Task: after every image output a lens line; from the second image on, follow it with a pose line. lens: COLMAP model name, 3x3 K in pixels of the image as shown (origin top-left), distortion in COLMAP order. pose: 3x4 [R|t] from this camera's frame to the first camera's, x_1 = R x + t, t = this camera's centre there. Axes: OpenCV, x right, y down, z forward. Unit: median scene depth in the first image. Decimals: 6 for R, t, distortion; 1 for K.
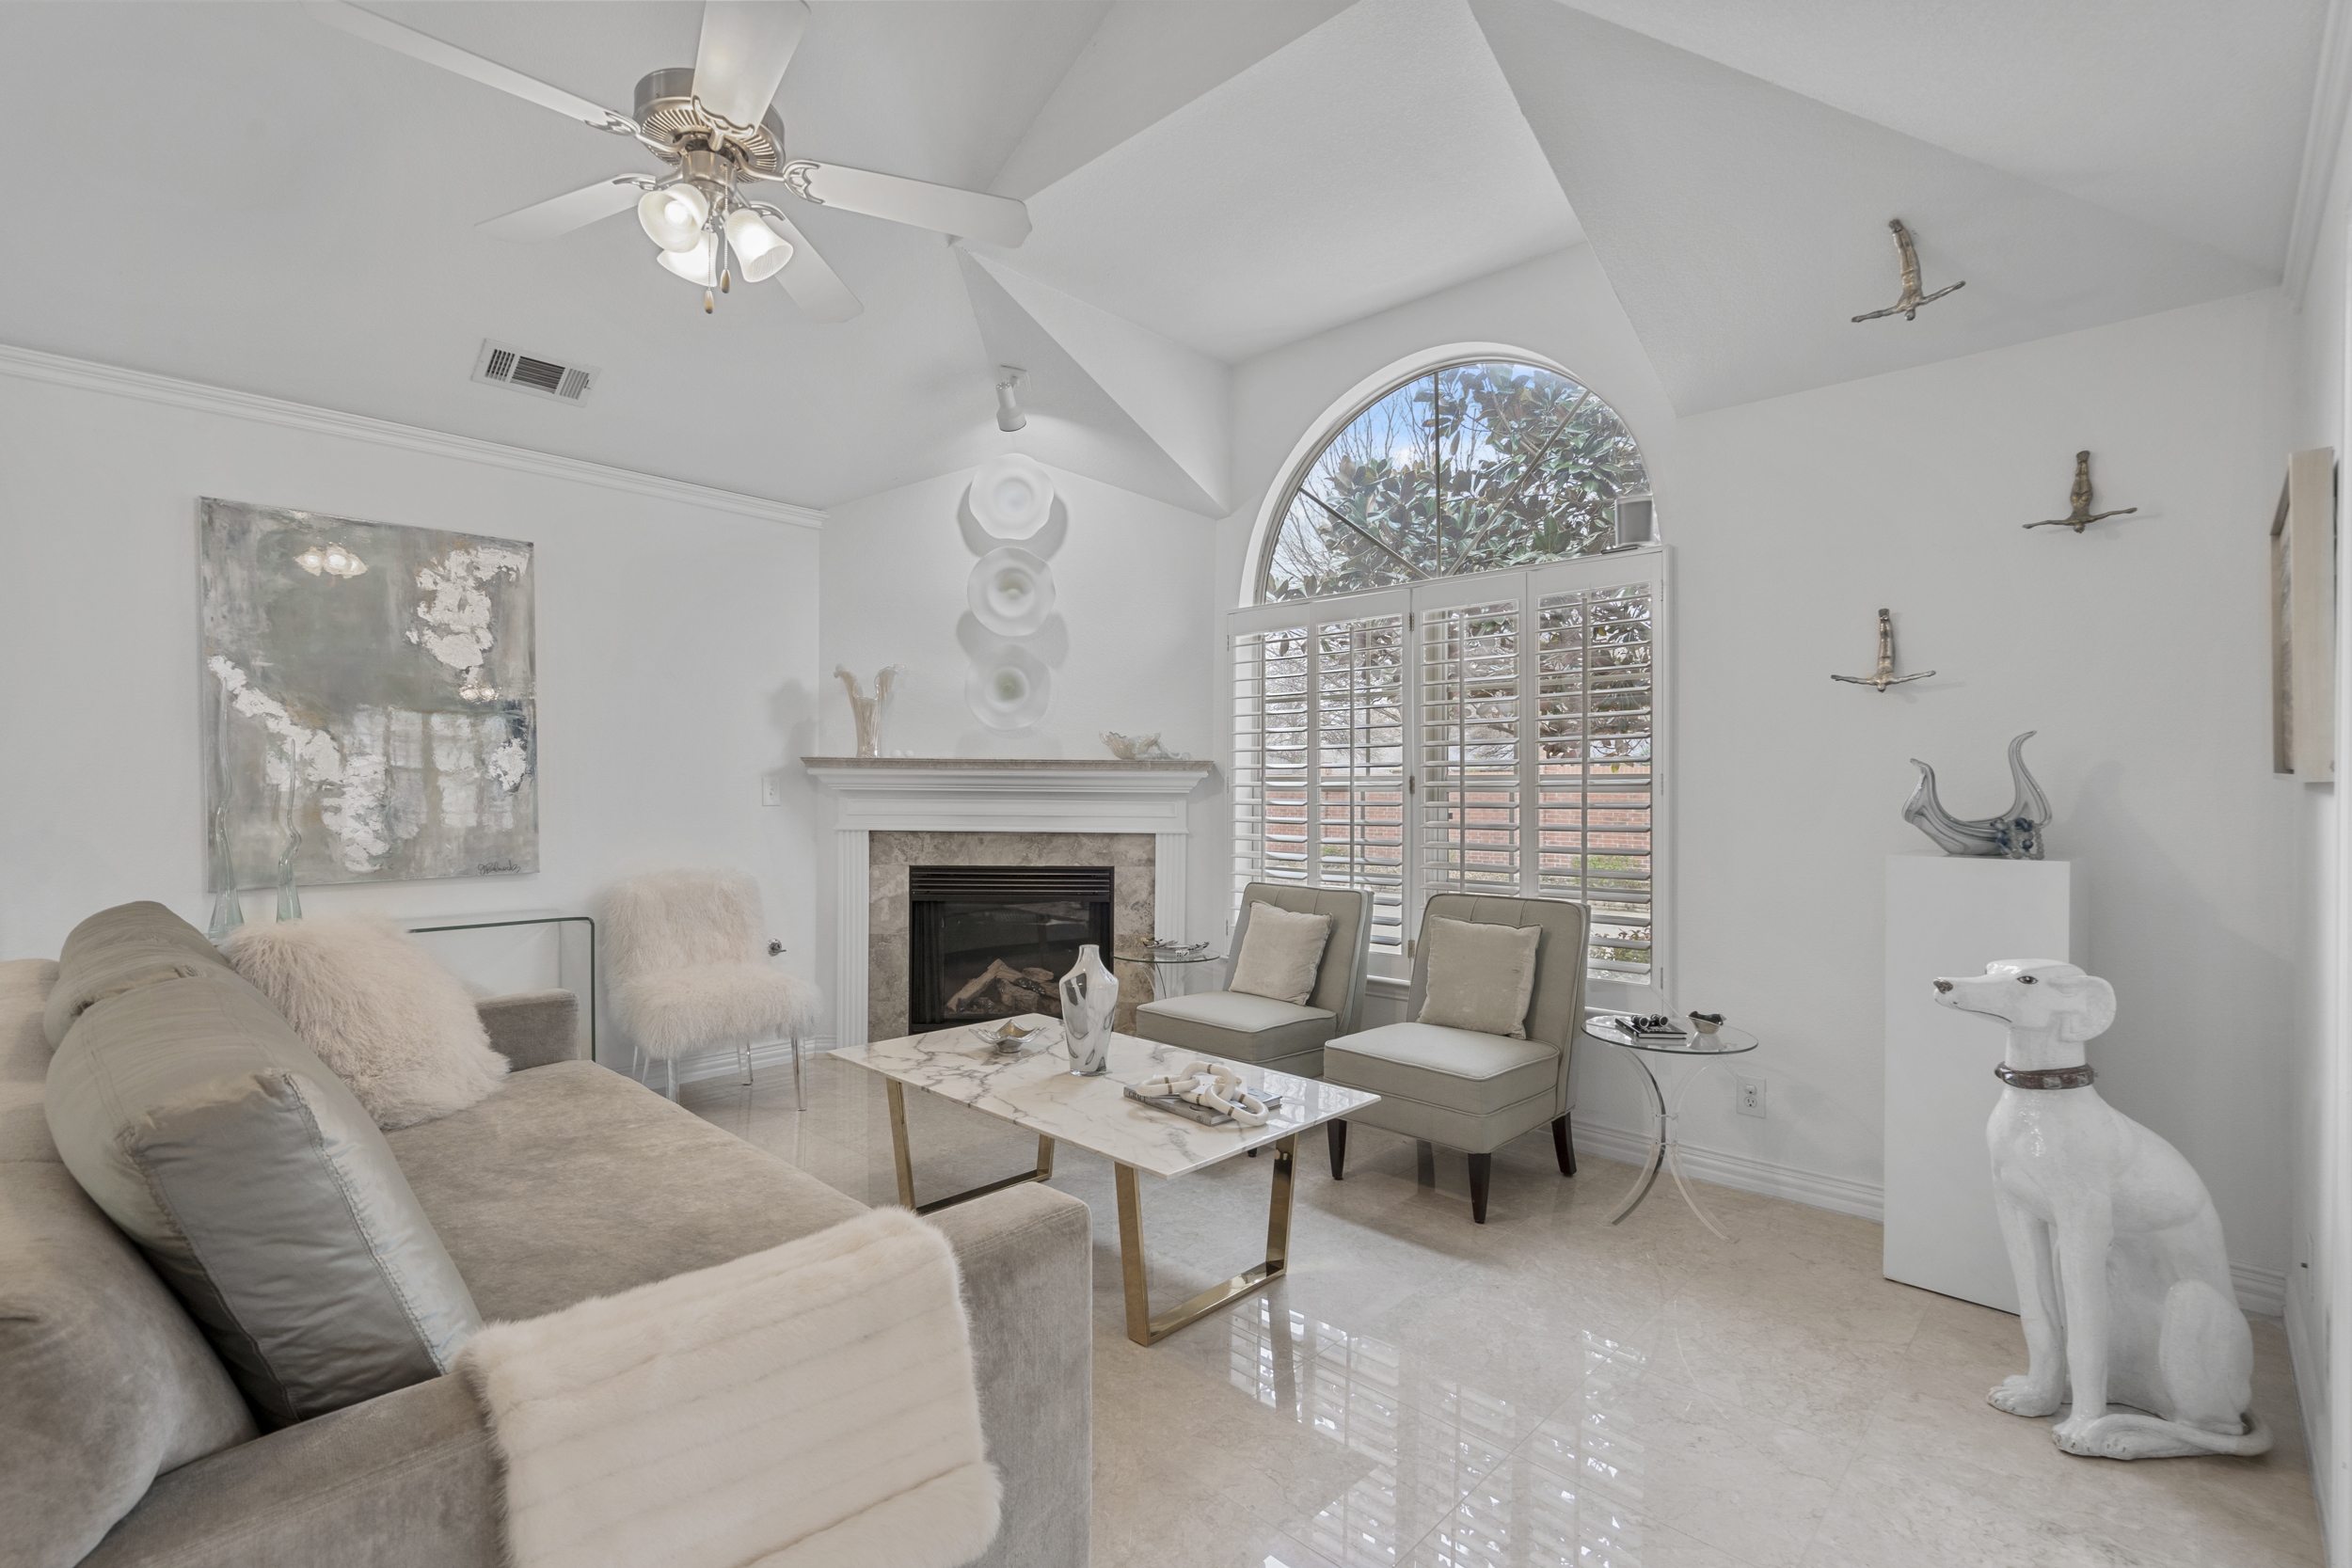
lens RADIAL K [[1073.6, 0, 1162.2], [0, 1073.6, 793.8], [0, 0, 1]] dist [0.000654, 0.000752]
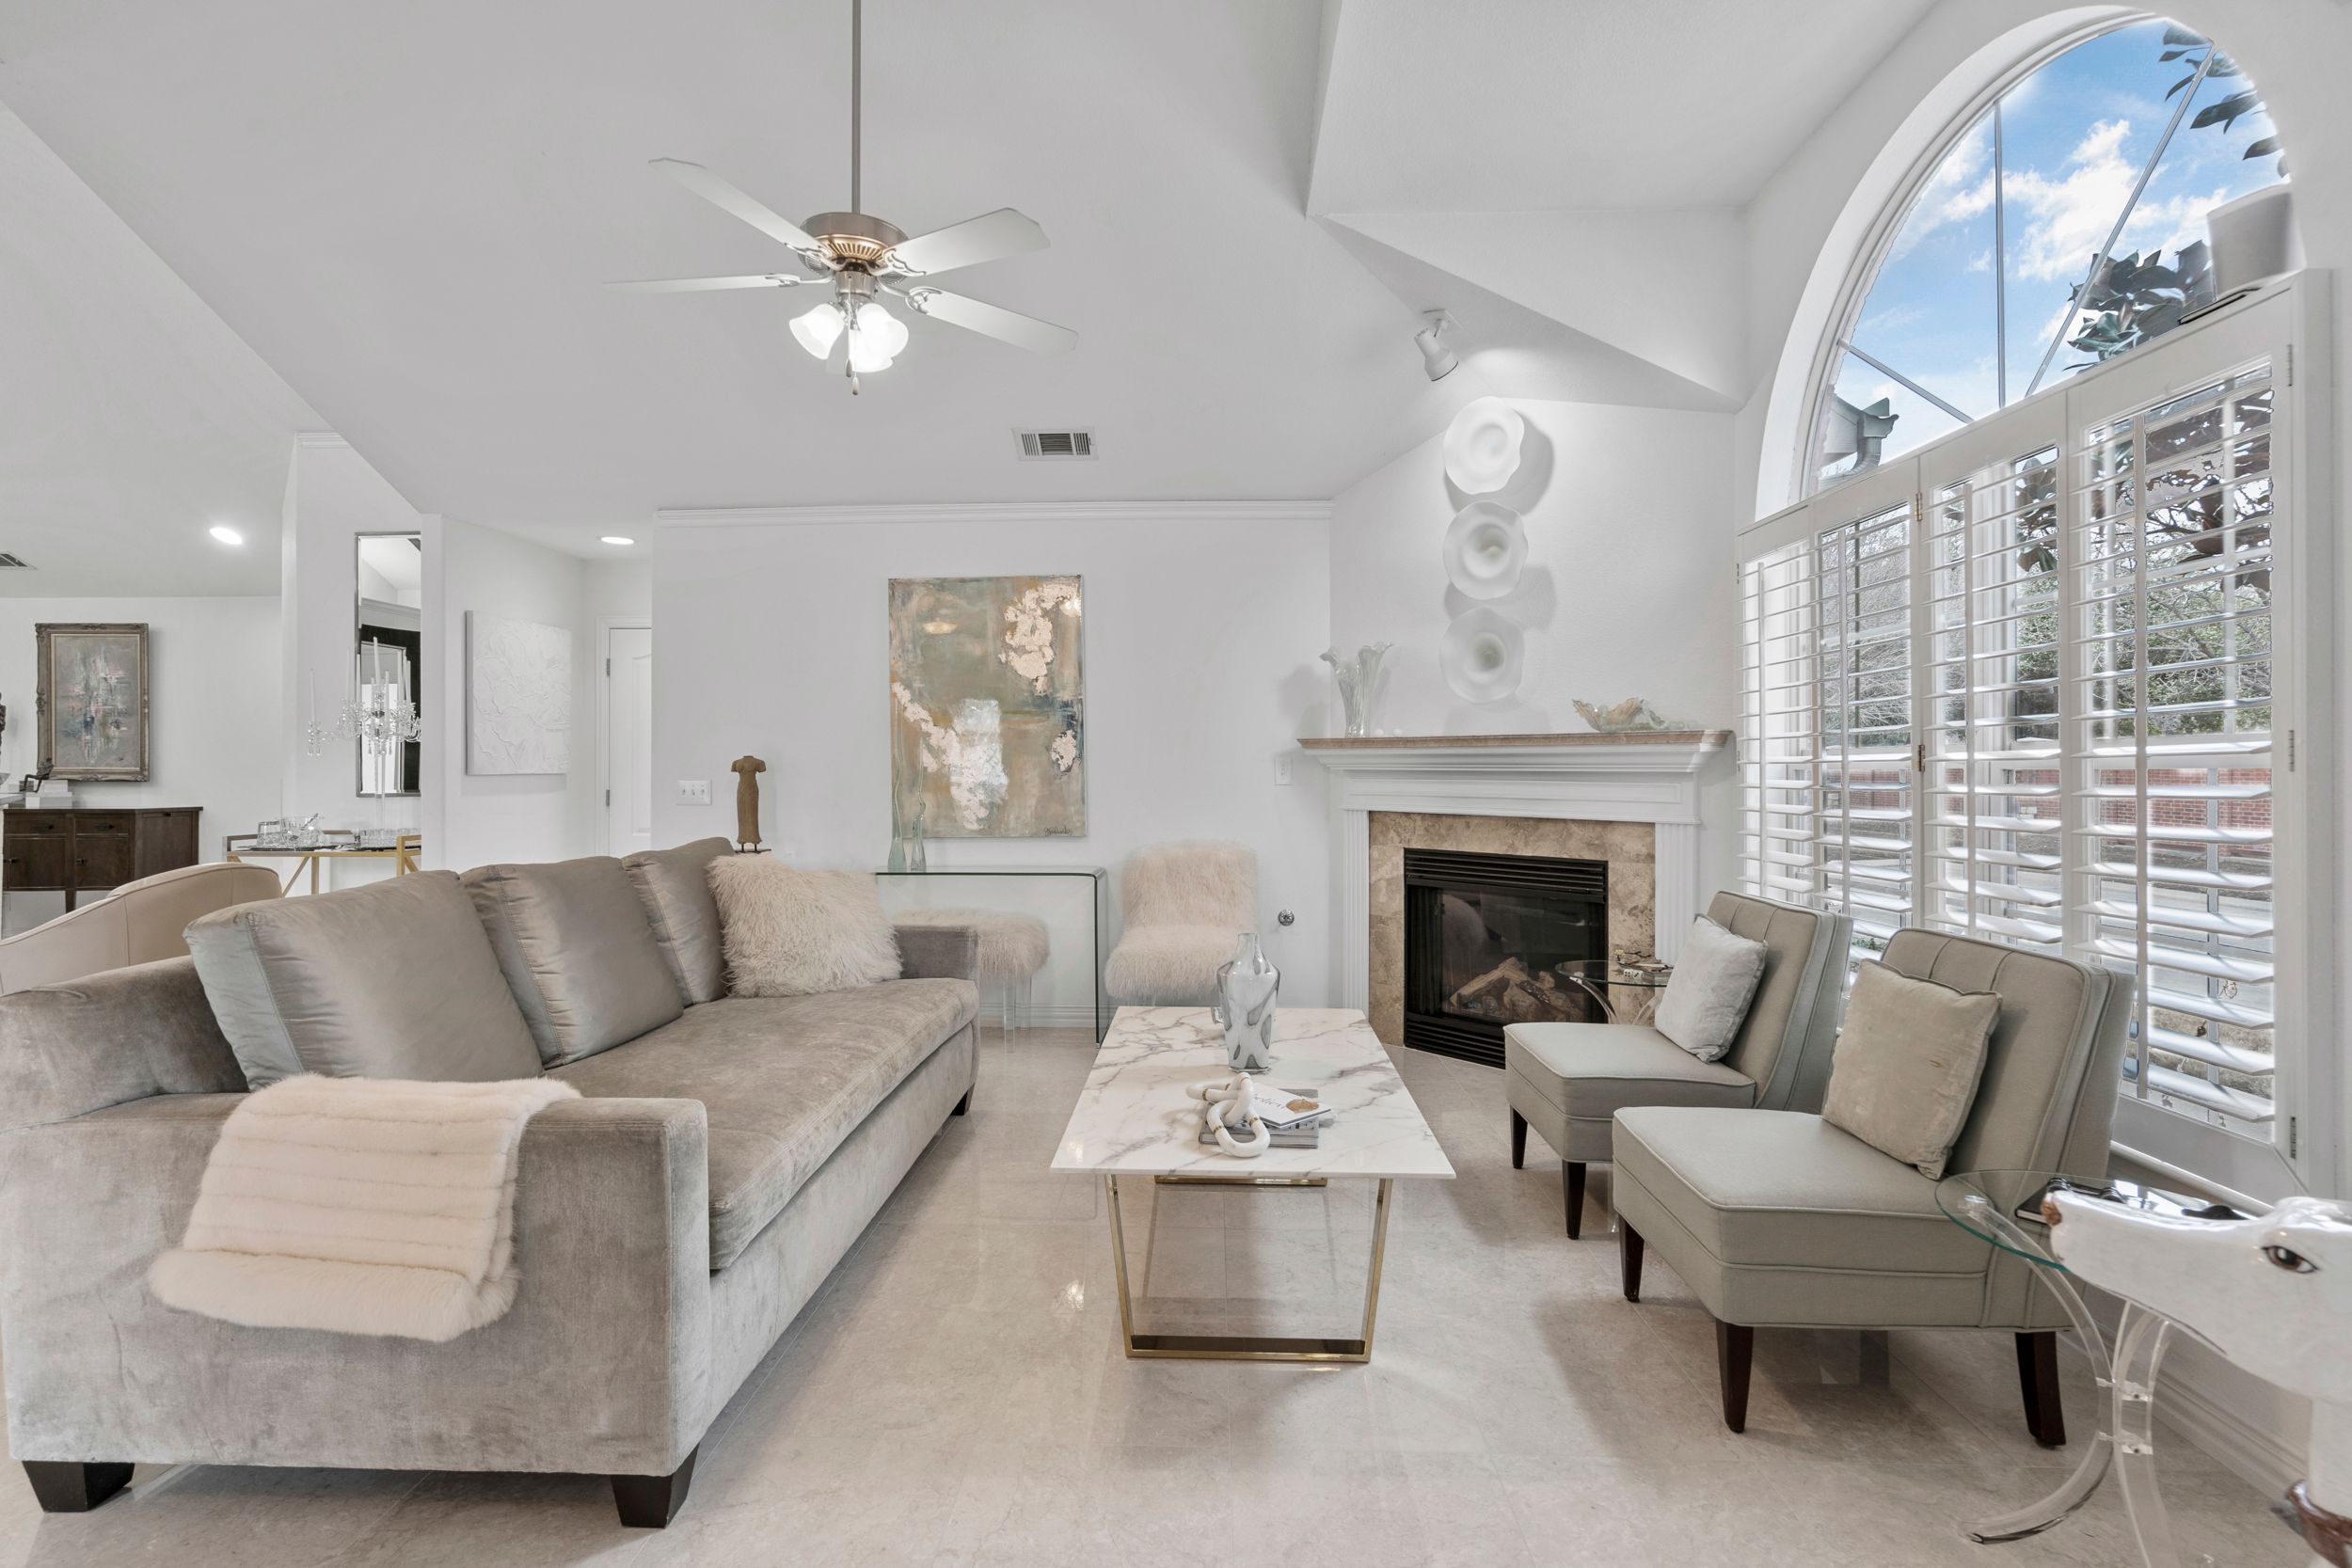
lens RADIAL K [[1073.6, 0, 1169.4], [0, 1073.6, 766.1], [0, 0, 1]] dist [0.000654, 0.000752]
pose [[0.667051, -0.007183, -0.744977, 0.468168], [-0.001229, 0.999942, -0.010742, 0.005075], [0.745011, 0.008081, 0.667003, 0.260645]]
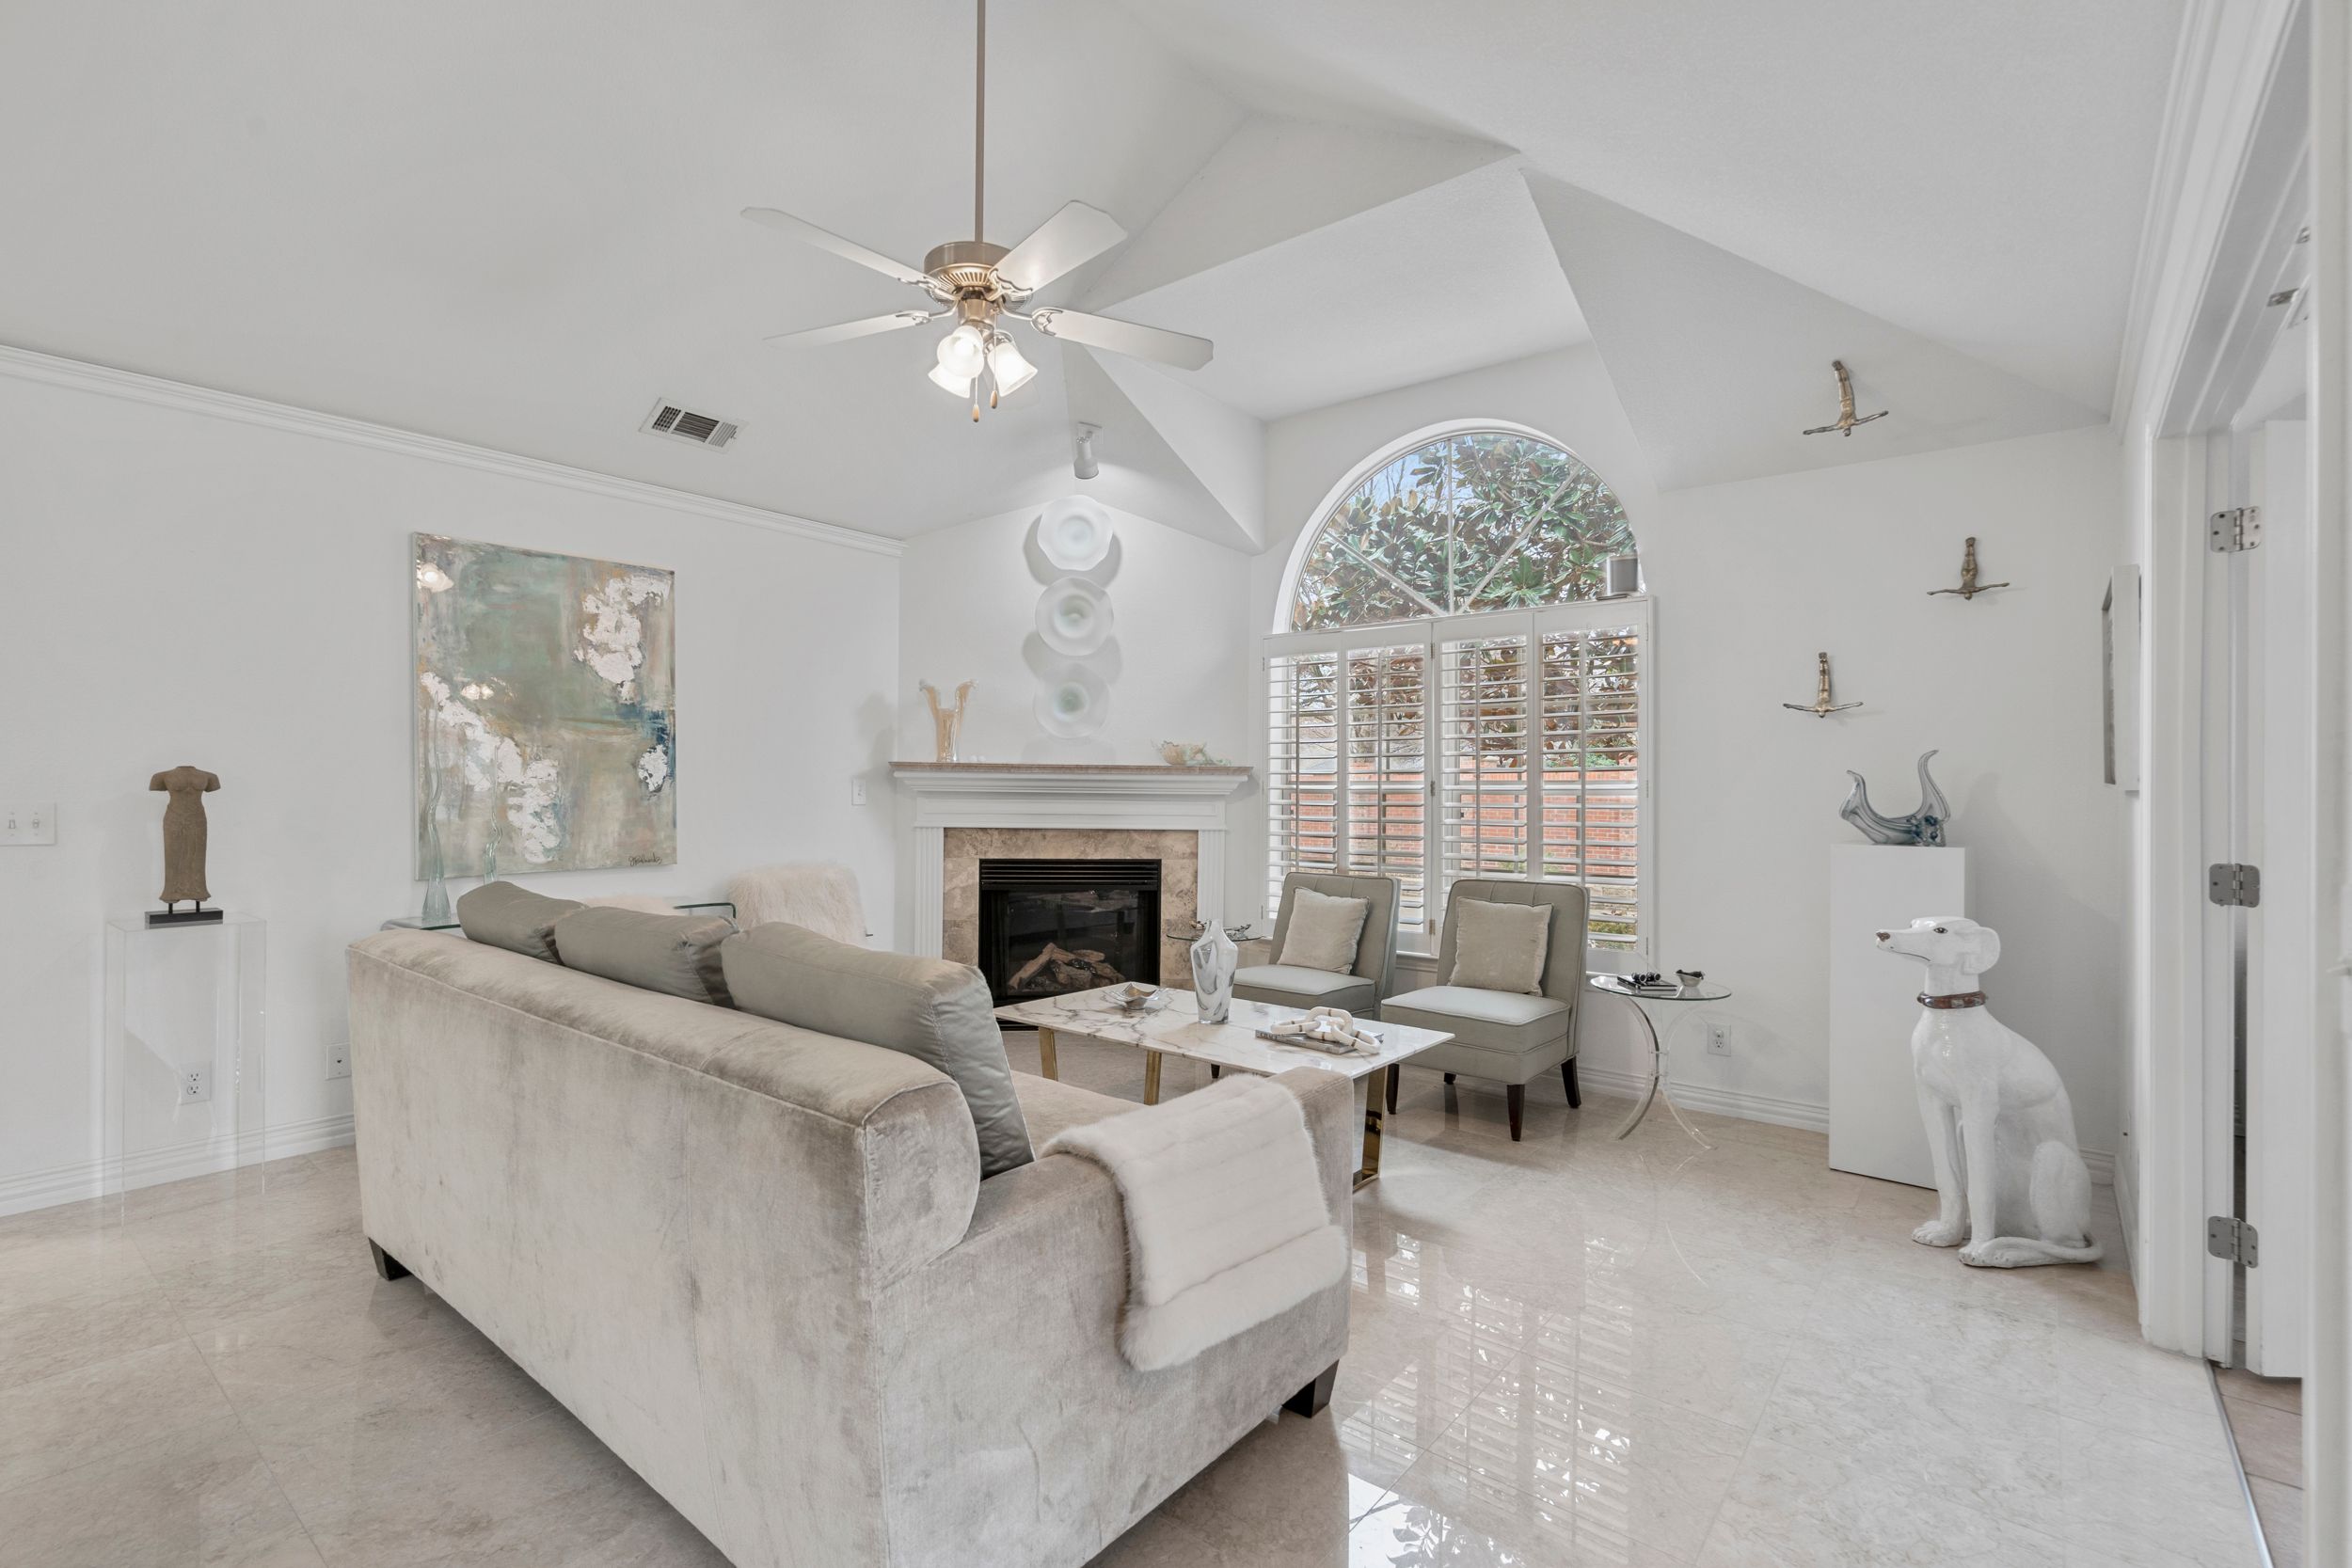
lens RADIAL K [[1073.6, 0, 1161.5], [0, 1073.6, 788.0], [0, 0, 1]] dist [0.000654, 0.000752]
pose [[0.996859, 0.003051, 0.079135, -0.181561], [-0.002552, 0.999976, -0.006405, -0.000512], [-0.079152, 0.006183, 0.996843, -0.179990]]
